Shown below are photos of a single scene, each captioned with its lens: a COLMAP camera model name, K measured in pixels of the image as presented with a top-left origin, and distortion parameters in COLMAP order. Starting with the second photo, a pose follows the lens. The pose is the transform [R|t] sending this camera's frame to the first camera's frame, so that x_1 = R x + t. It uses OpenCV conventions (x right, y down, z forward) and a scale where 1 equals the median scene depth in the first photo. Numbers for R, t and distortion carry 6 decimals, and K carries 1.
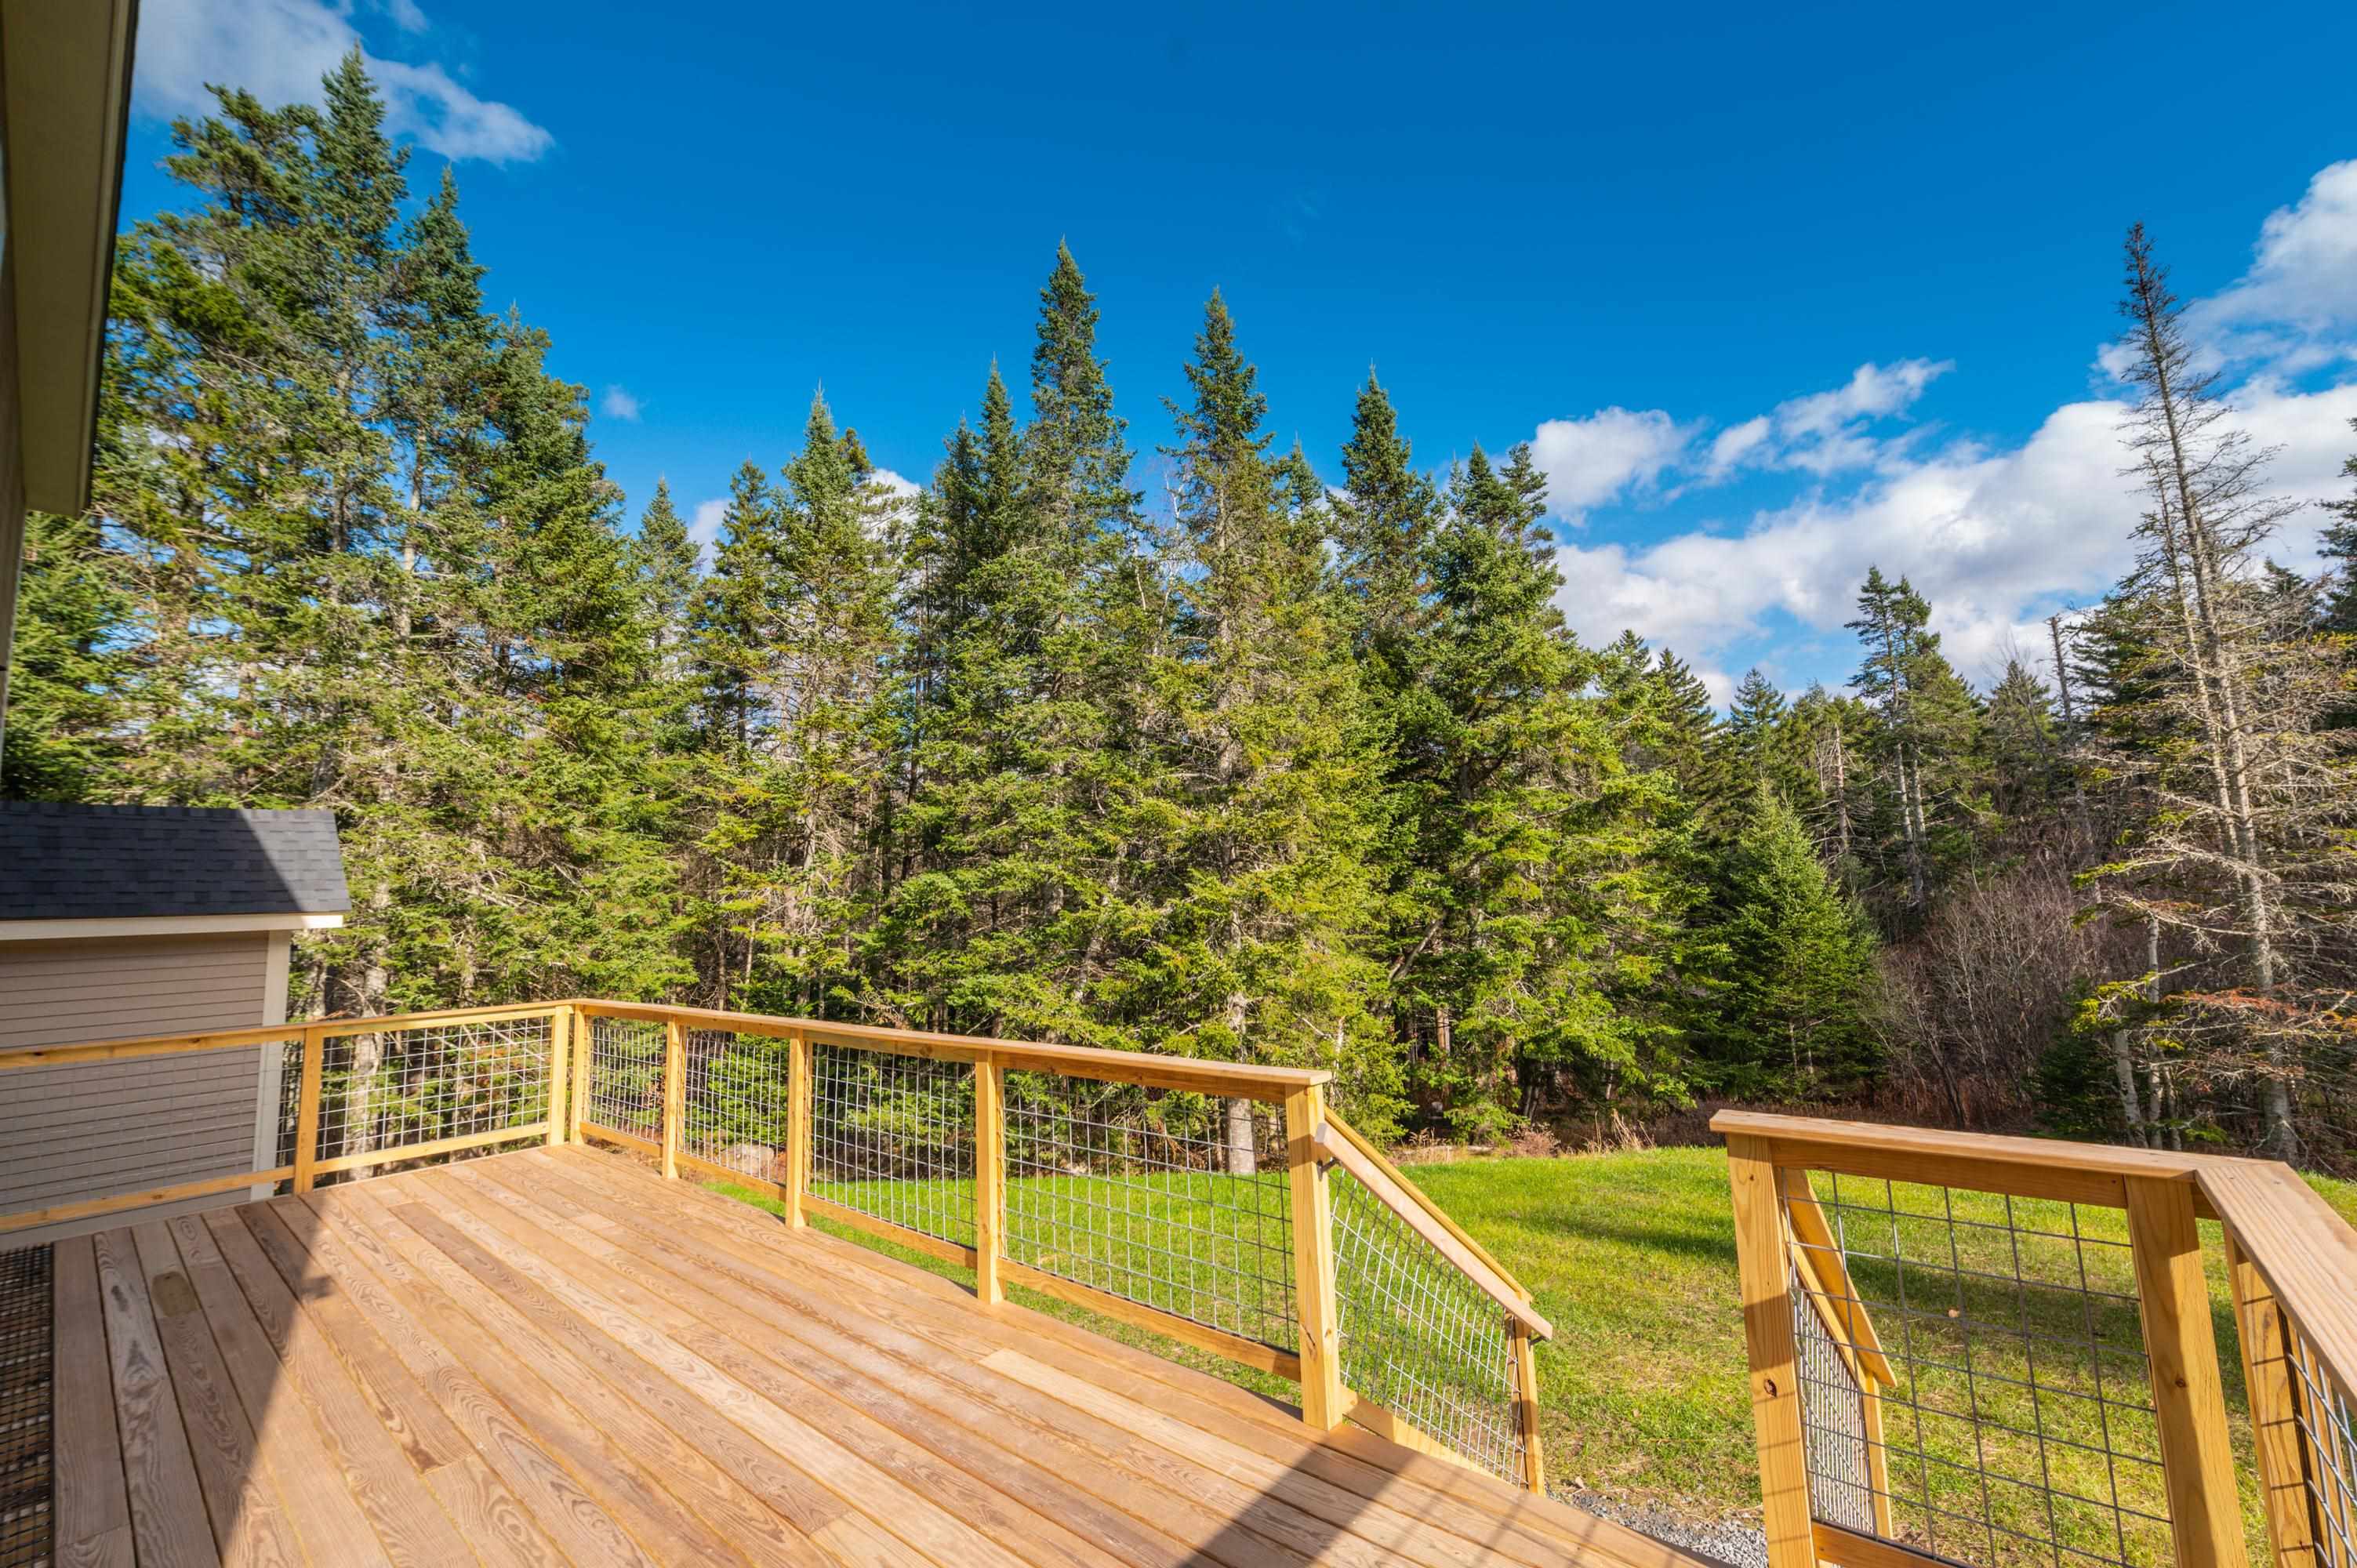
lens RADIAL K [[956.8, 0, 1179.4], [0, 956.8, 787.3], [0, 0, 1]] dist [-0.002521, -0.000288]
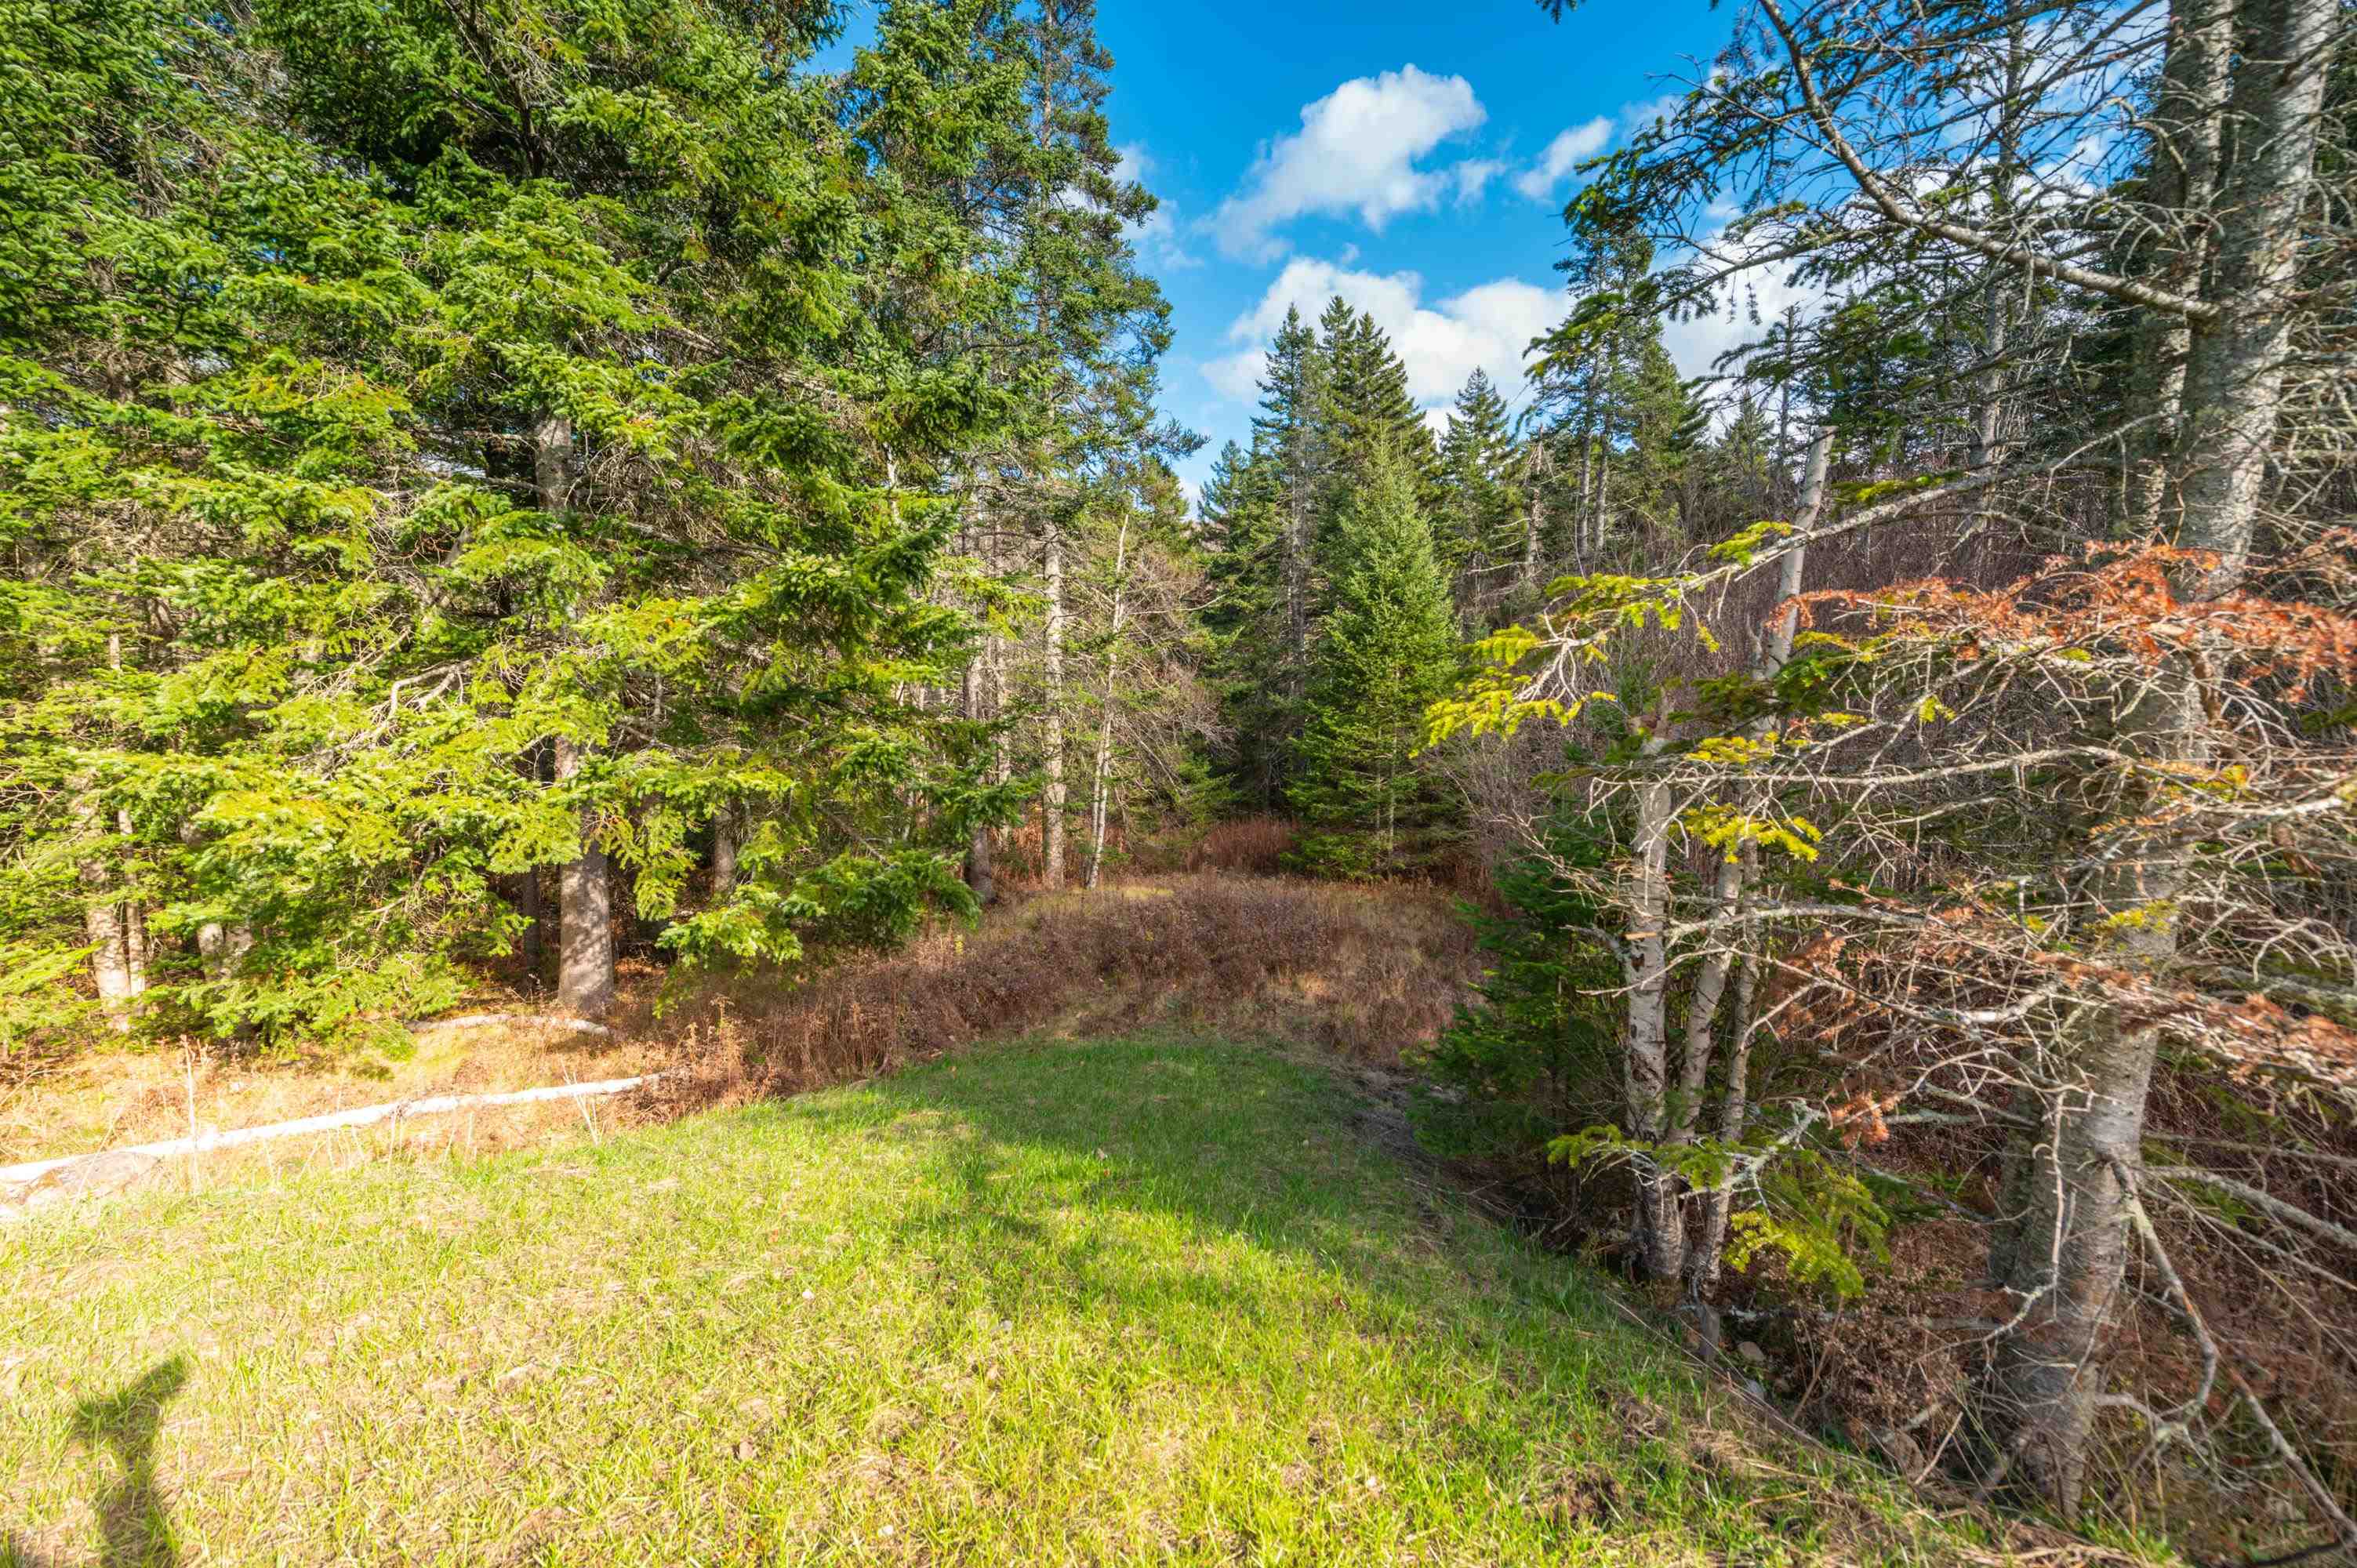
lens RADIAL K [[956.8, 0, 1179.4], [0, 956.8, 787.3], [0, 0, 1]] dist [-0.002521, -0.000288]
pose [[0.979034, -0.005384, 0.203625, 0.381604], [-0.045276, 0.968892, 0.243308, 0.092855], [-0.198600, -0.247427, 0.948334, 0.363863]]
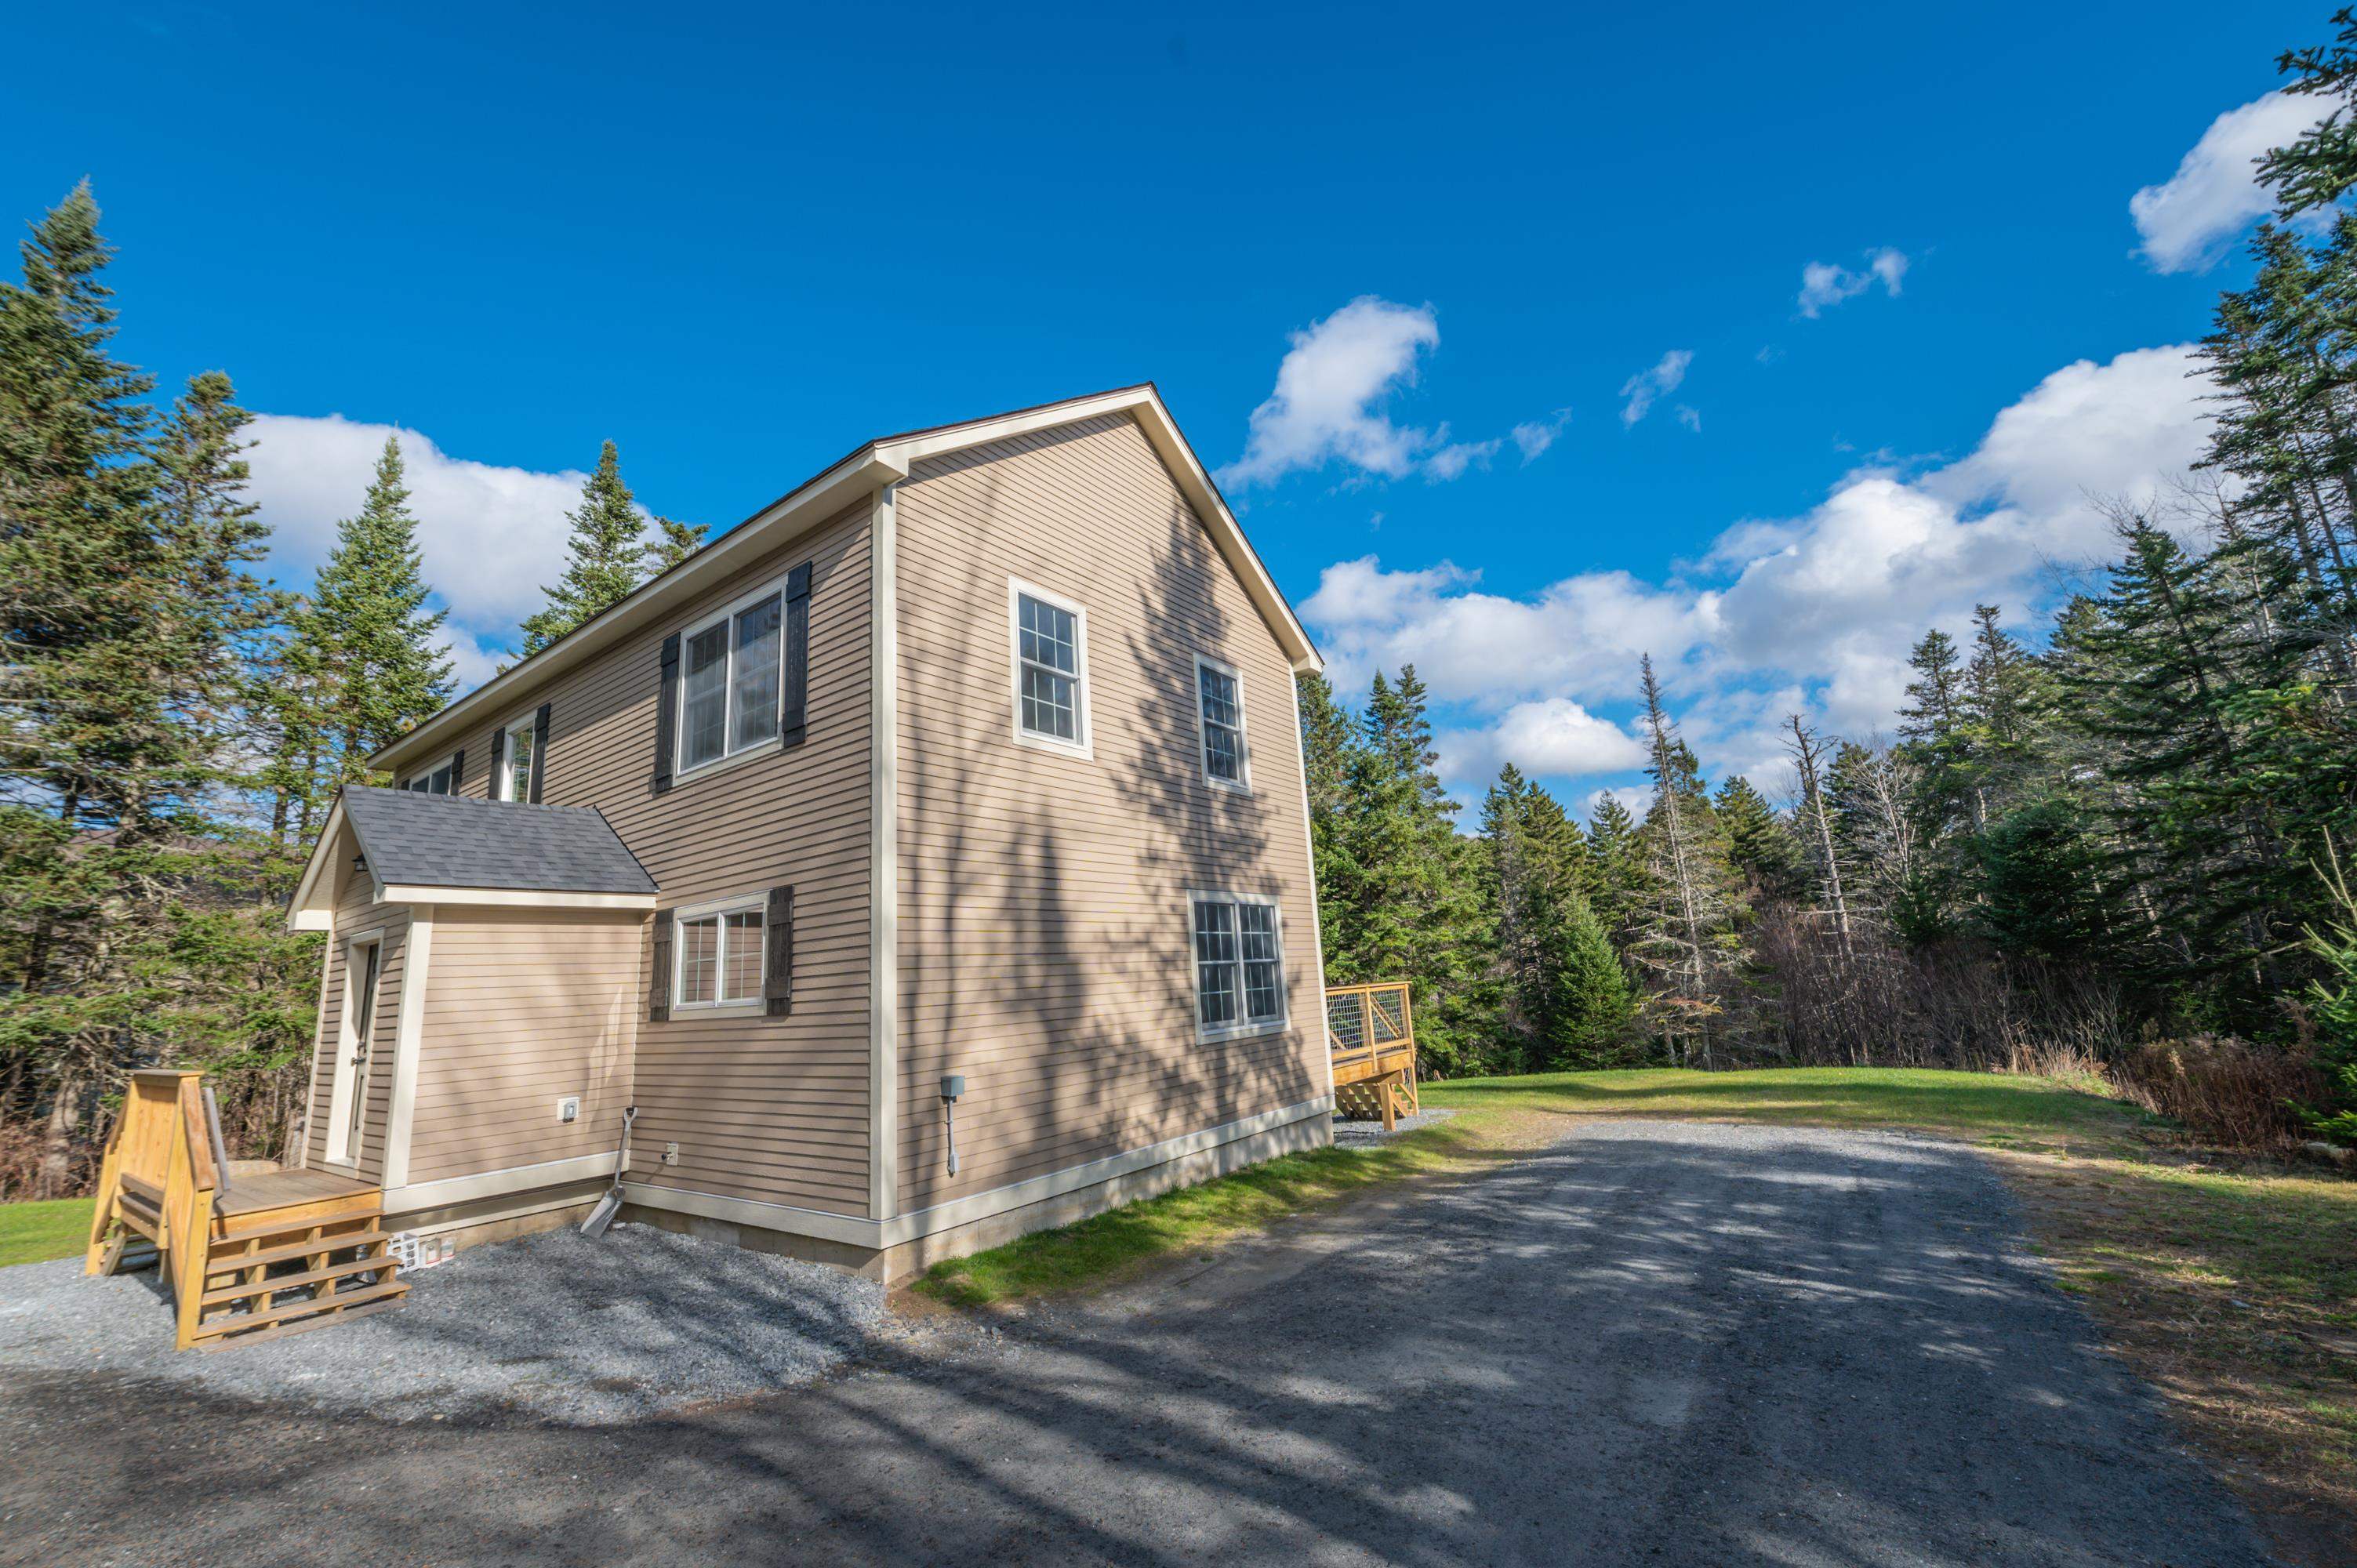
lens RADIAL K [[956.8, 0, 1179.4], [0, 956.8, 787.3], [0, 0, 1]] dist [-0.002521, -0.000288]
pose [[0.998389, -0.007091, 0.056287, -0.105057], [0.012098, 0.995947, -0.089121, -0.045257], [-0.055427, 0.089658, 0.994429, -0.555409]]
